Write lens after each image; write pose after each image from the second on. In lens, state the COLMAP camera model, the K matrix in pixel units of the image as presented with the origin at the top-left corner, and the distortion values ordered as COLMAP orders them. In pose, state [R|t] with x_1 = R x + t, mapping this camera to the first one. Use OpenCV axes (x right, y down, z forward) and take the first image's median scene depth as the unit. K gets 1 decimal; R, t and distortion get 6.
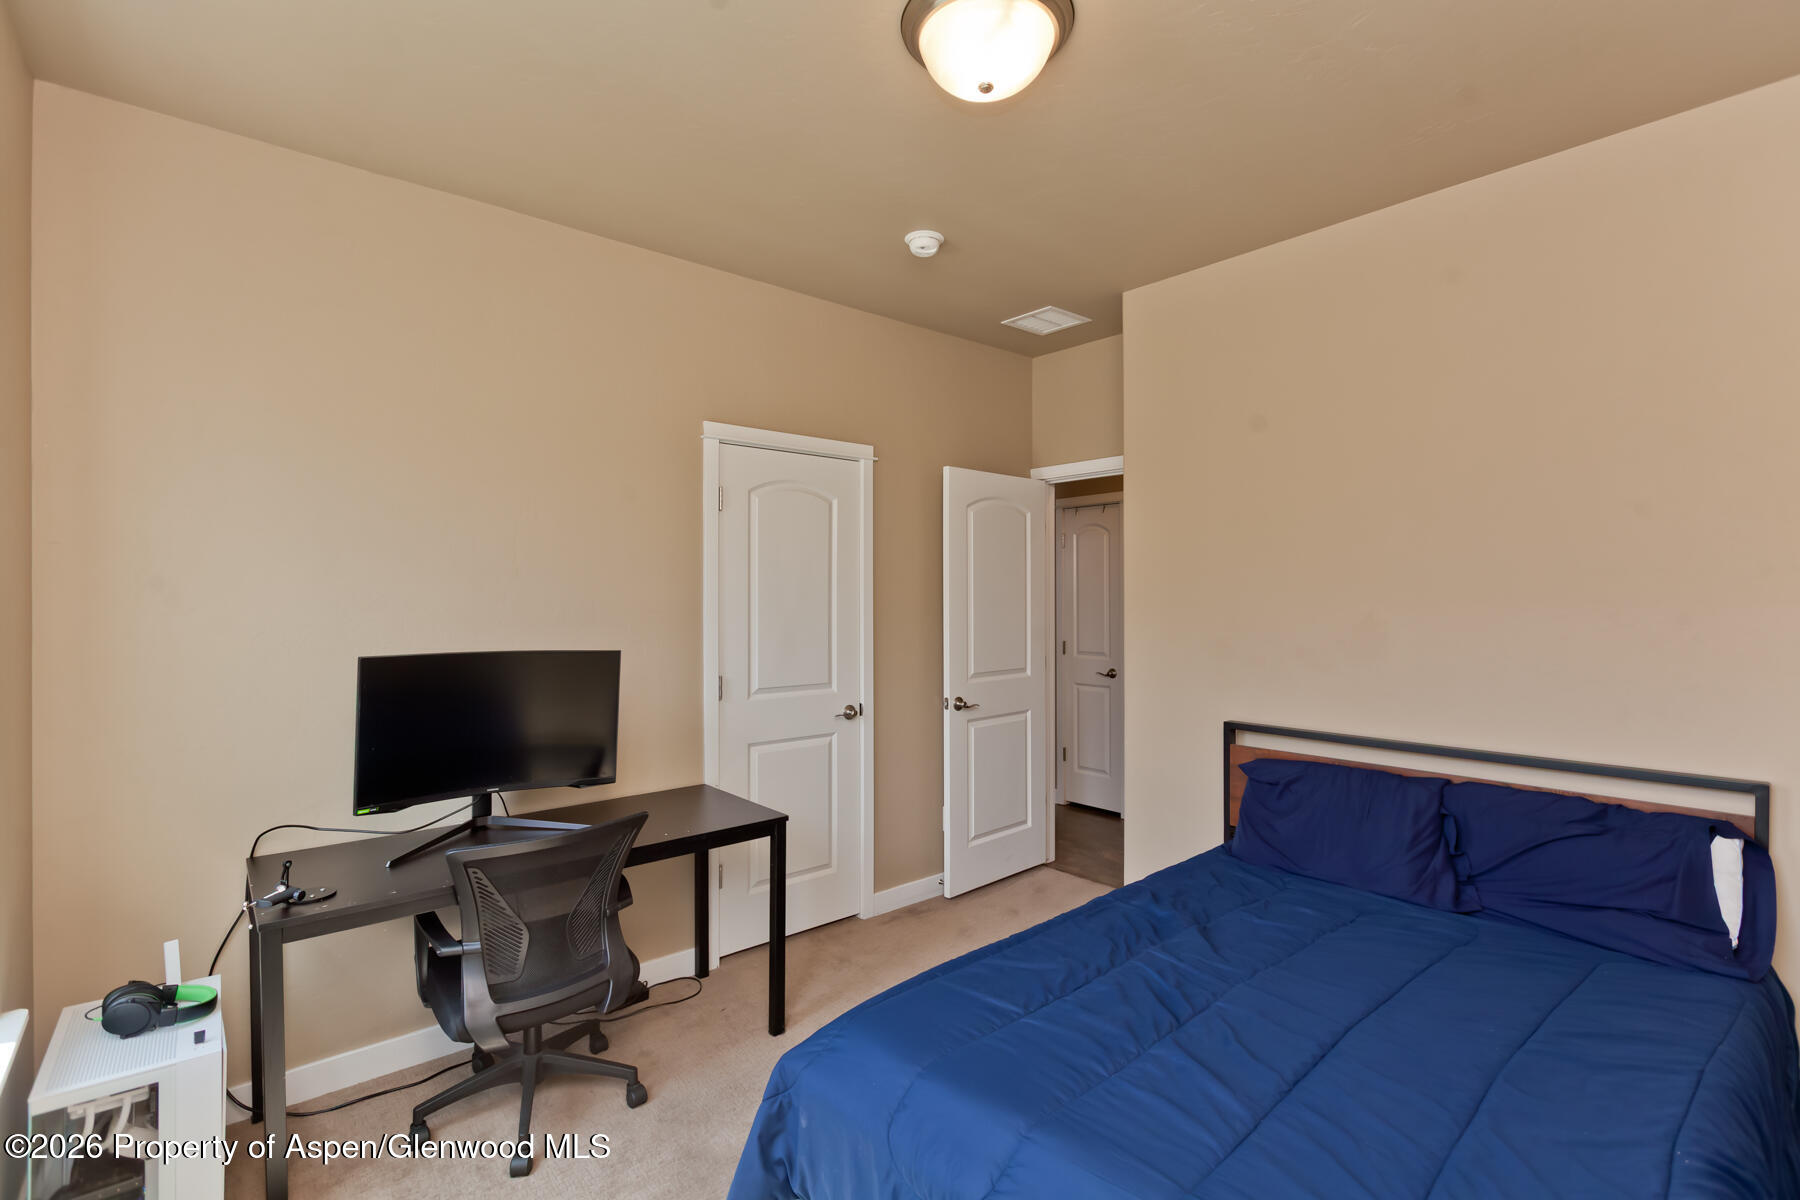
lens RADIAL K [[833.5, 0, 897.8], [0, 833.5, 595.2], [0, 0, 1]] dist [-0.003610, -0.001327]
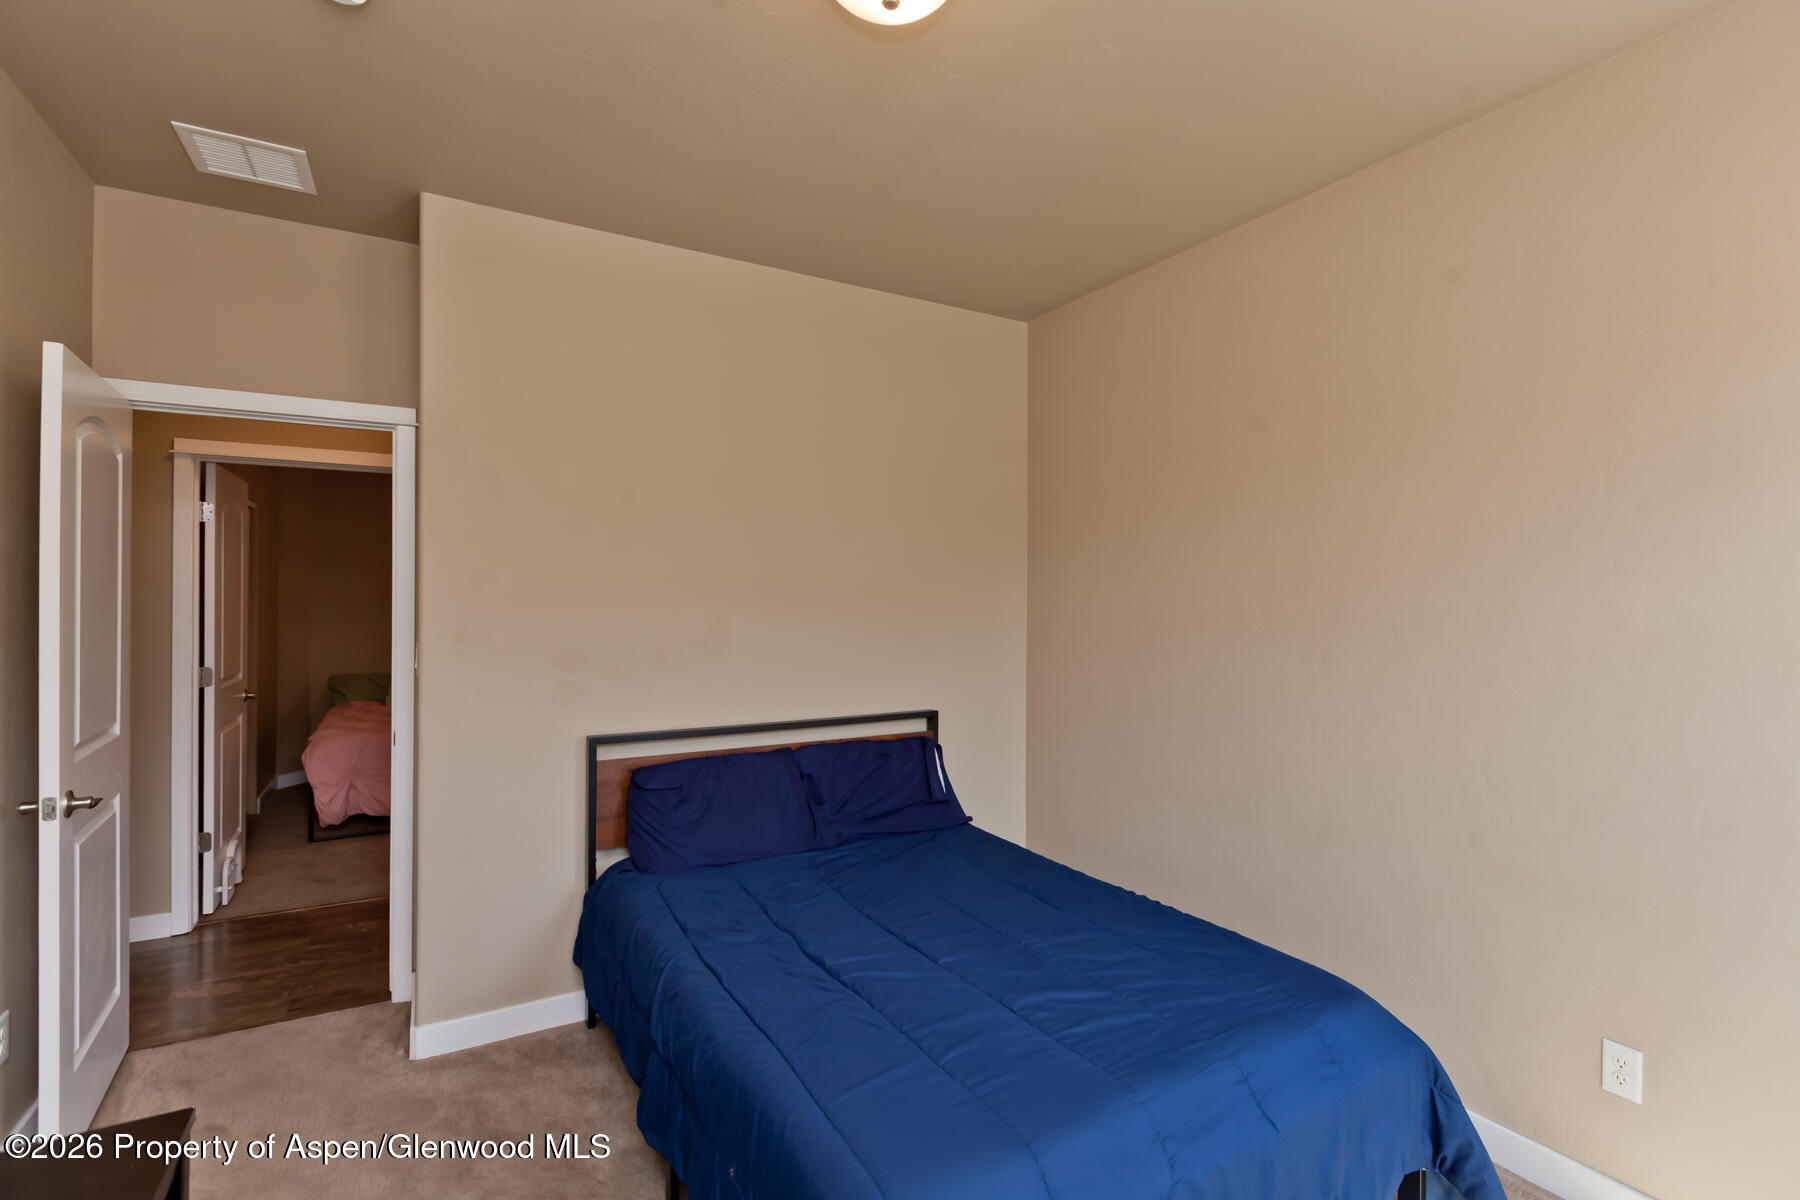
lens RADIAL K [[833.5, 0, 897.8], [0, 833.5, 595.2], [0, 0, 1]] dist [-0.003610, -0.001327]
pose [[0.178954, 0.004874, 0.983845, -0.438288], [-0.005755, 0.999976, -0.003907, -0.001502], [-0.983841, -0.004963, 0.178977, 0.509095]]
